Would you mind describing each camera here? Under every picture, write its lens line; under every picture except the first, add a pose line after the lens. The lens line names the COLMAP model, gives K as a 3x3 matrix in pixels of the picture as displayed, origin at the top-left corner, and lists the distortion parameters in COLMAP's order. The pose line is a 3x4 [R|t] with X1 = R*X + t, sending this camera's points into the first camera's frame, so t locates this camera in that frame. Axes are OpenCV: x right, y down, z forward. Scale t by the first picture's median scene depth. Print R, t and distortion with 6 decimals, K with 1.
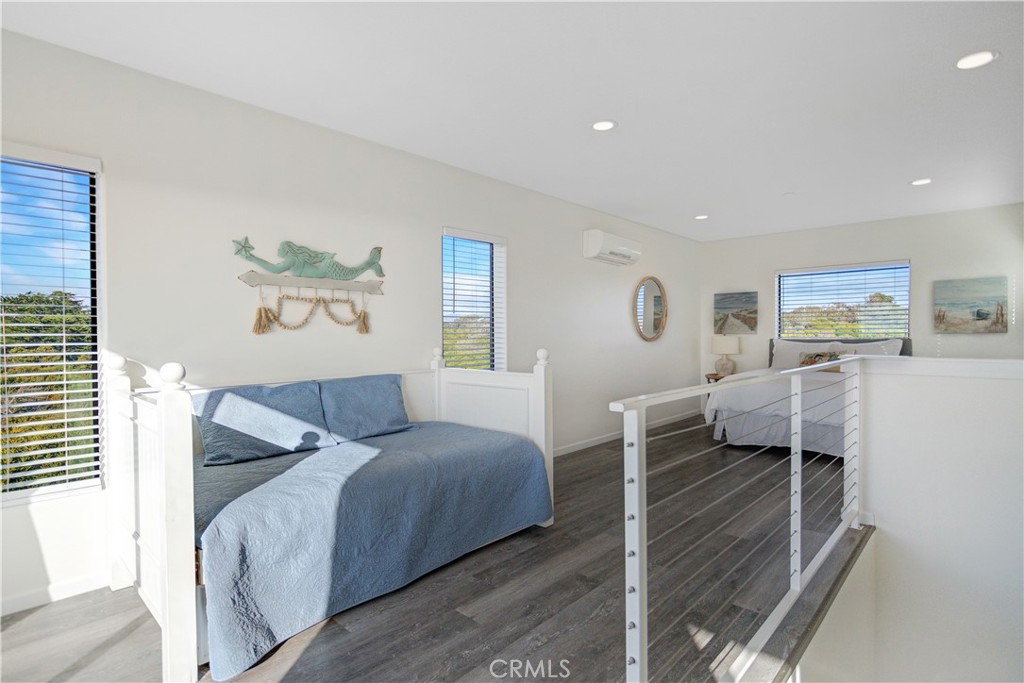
lens RADIAL K [[503.3, 0, 512.2], [0, 503.3, 338.9], [0, 0, 1]] dist [-0.000604, 0.000453]
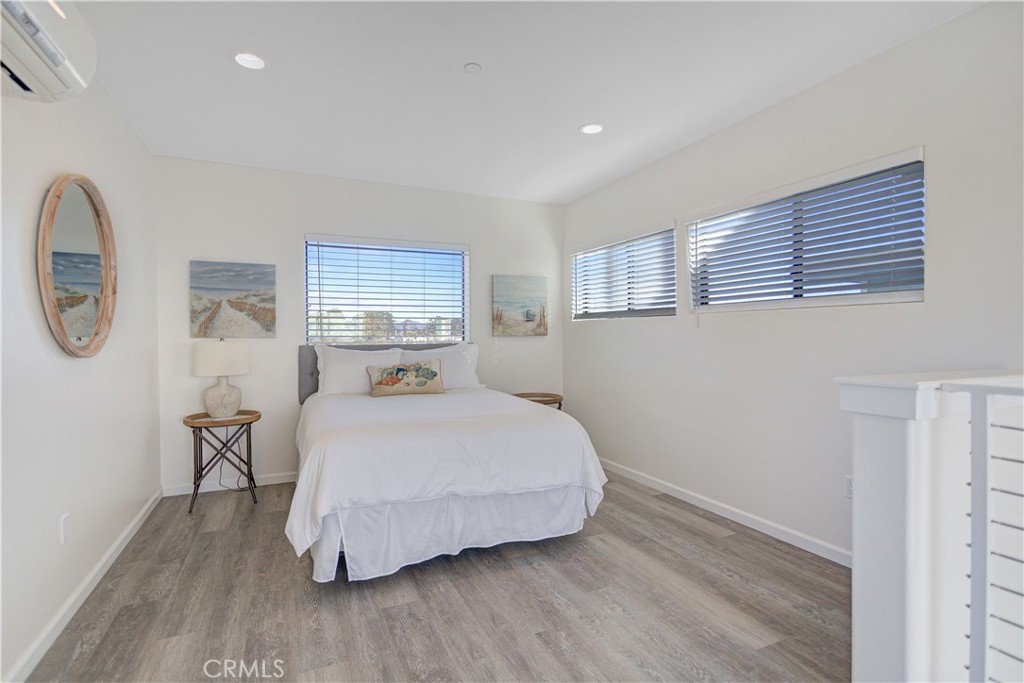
lens RADIAL K [[498.6, 0, 511.6], [0, 498.6, 338.8], [0, 0, 1]] dist [-0.002056, 0.000789]
pose [[0.384132, -0.001191, 0.923277, 0.072723], [0.014417, 0.999885, -0.004708, -0.002197], [-0.923166, 0.015120, 0.384105, 0.643214]]
